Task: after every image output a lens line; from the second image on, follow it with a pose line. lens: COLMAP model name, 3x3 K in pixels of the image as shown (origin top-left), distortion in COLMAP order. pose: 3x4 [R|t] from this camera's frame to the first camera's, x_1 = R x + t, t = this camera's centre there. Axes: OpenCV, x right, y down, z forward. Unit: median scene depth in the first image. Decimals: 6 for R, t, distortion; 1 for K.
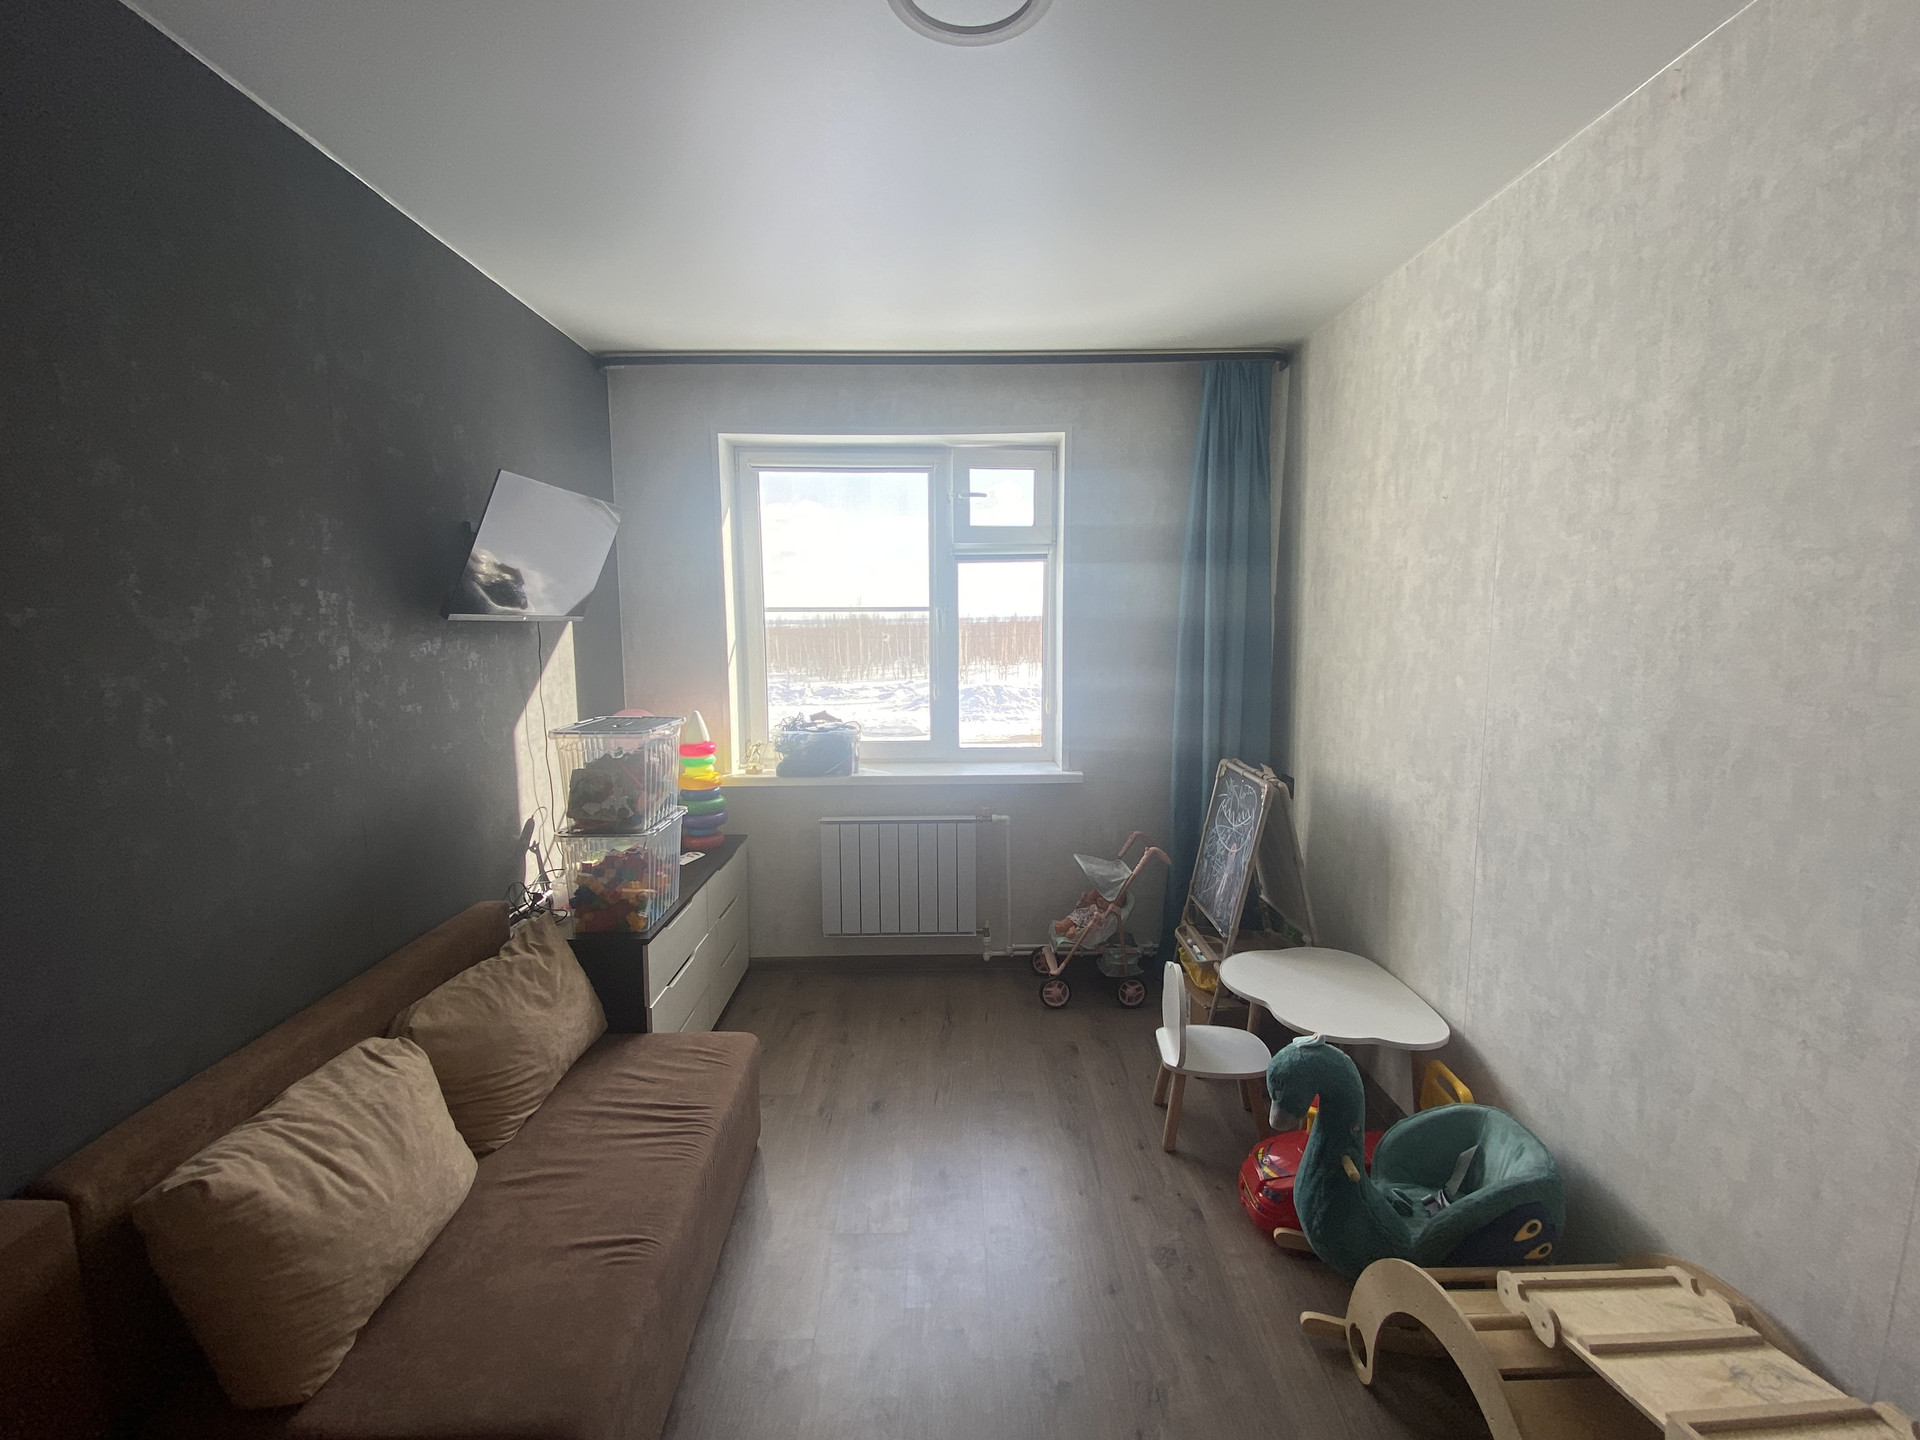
lens RADIAL K [[867.3, 0, 968.0], [0, 867.3, 721.4], [0, 0, 1]] dist [0.033132, -0.030561]
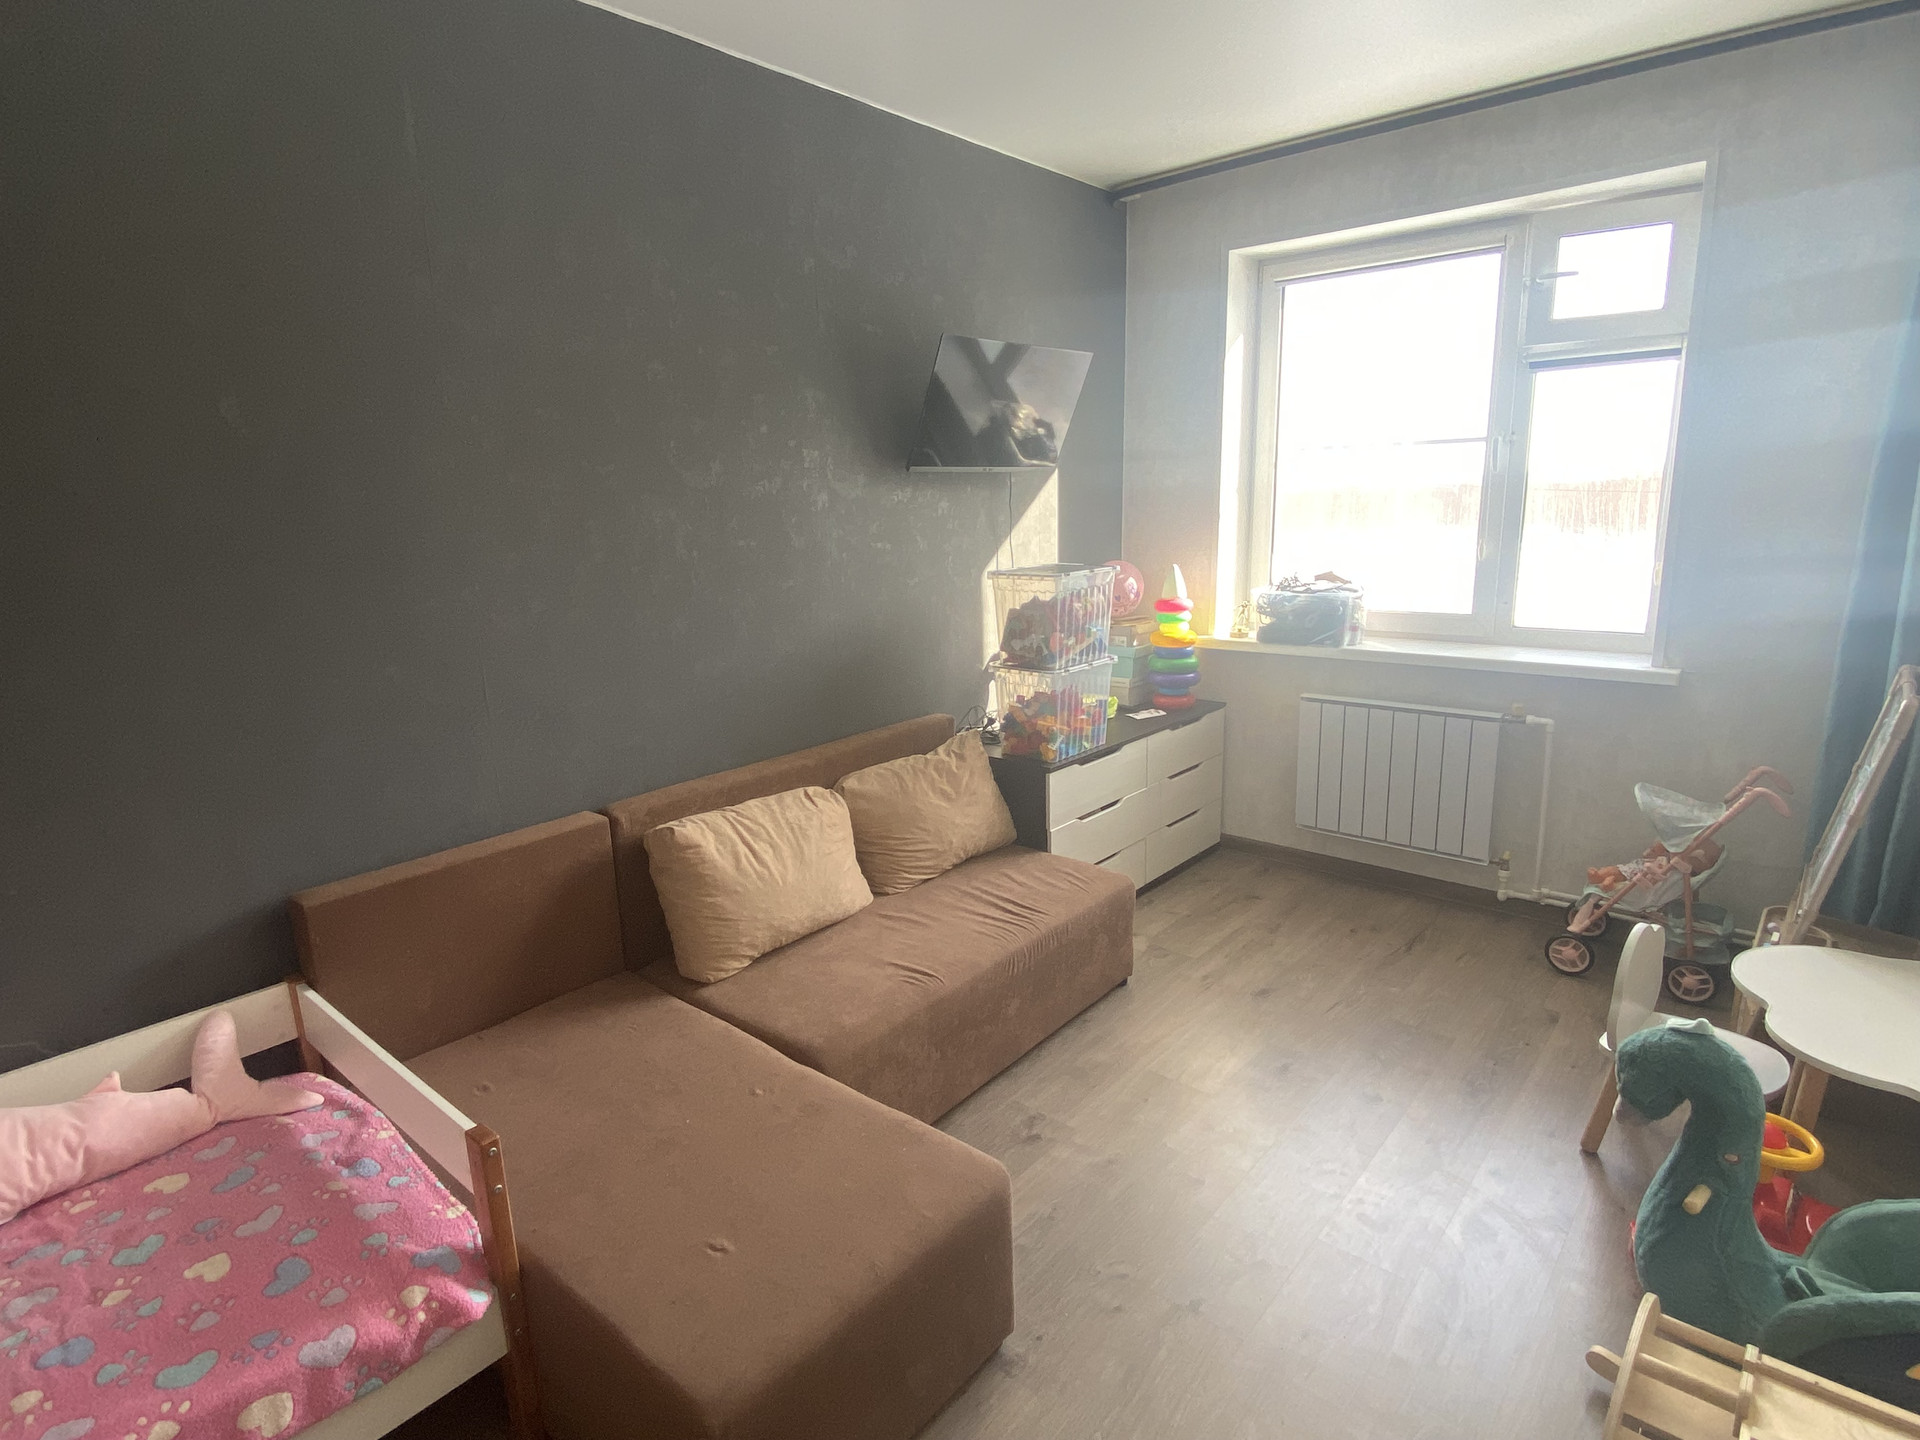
lens RADIAL K [[1034.4, 0, 960.0], [0, 1034.4, 720.0], [0, 0, 1]] dist [0.113007, -0.074462]
pose [[0.748811, 0.131222, -0.649664, 0.386768], [-0.056778, 0.989302, 0.134380, 0.022403], [0.660347, -0.063739, 0.748251, -0.040171]]
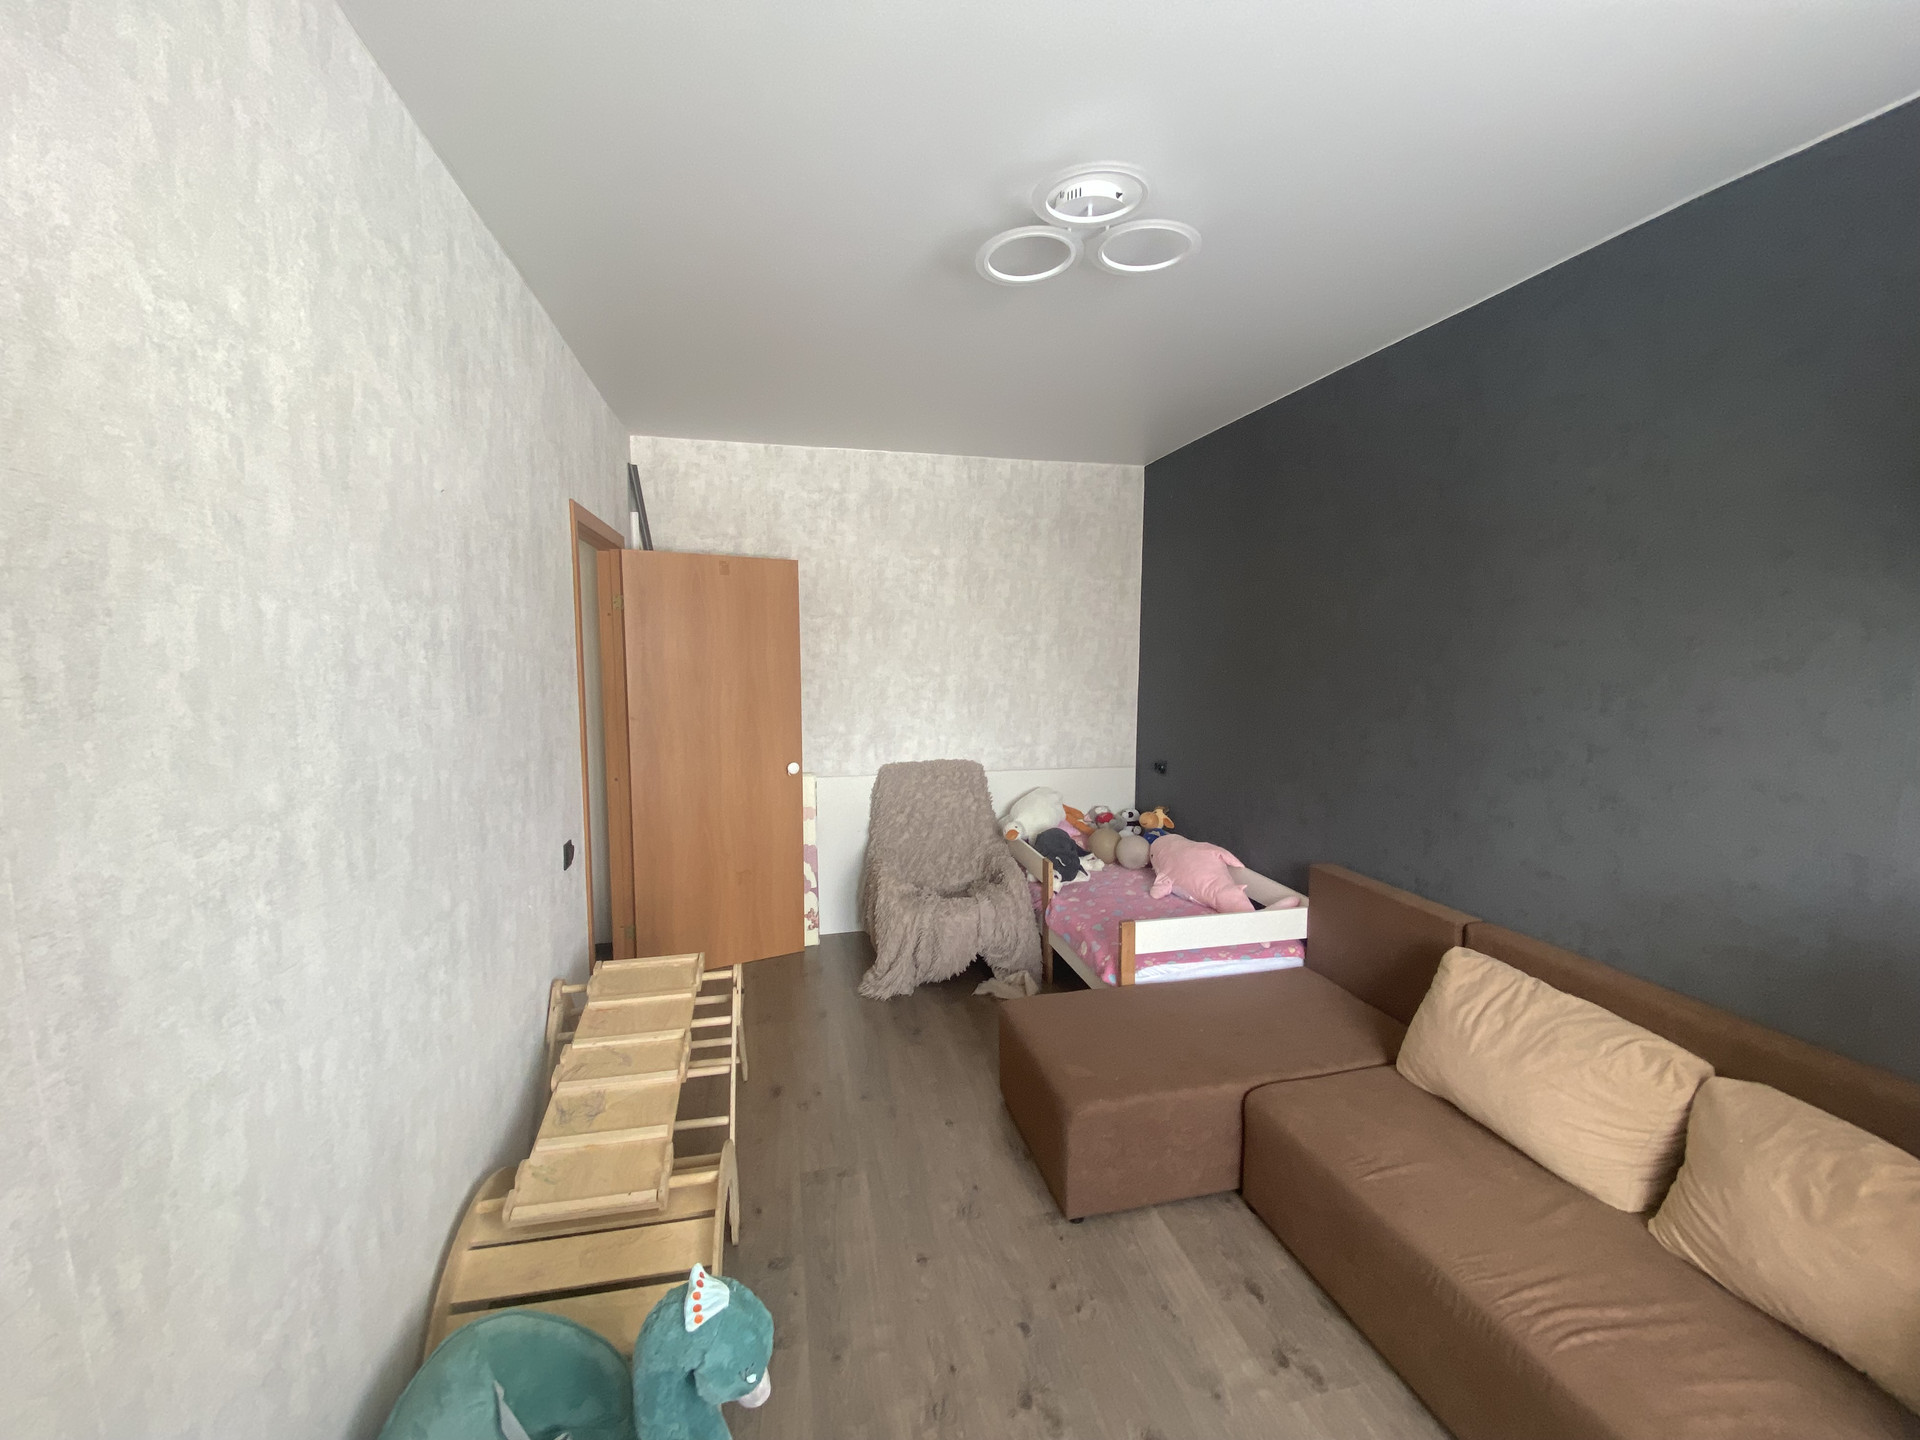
lens RADIAL K [[774.9, 0, 964.9], [0, 774.9, 719.8], [0, 0, 1]] dist [0.025483, -0.024875]
pose [[-0.976840, 0.010055, -0.213736, 0.258465], [-0.036259, 0.976670, 0.211663, -0.140591], [0.210878, 0.214511, -0.953685, 1.191375]]
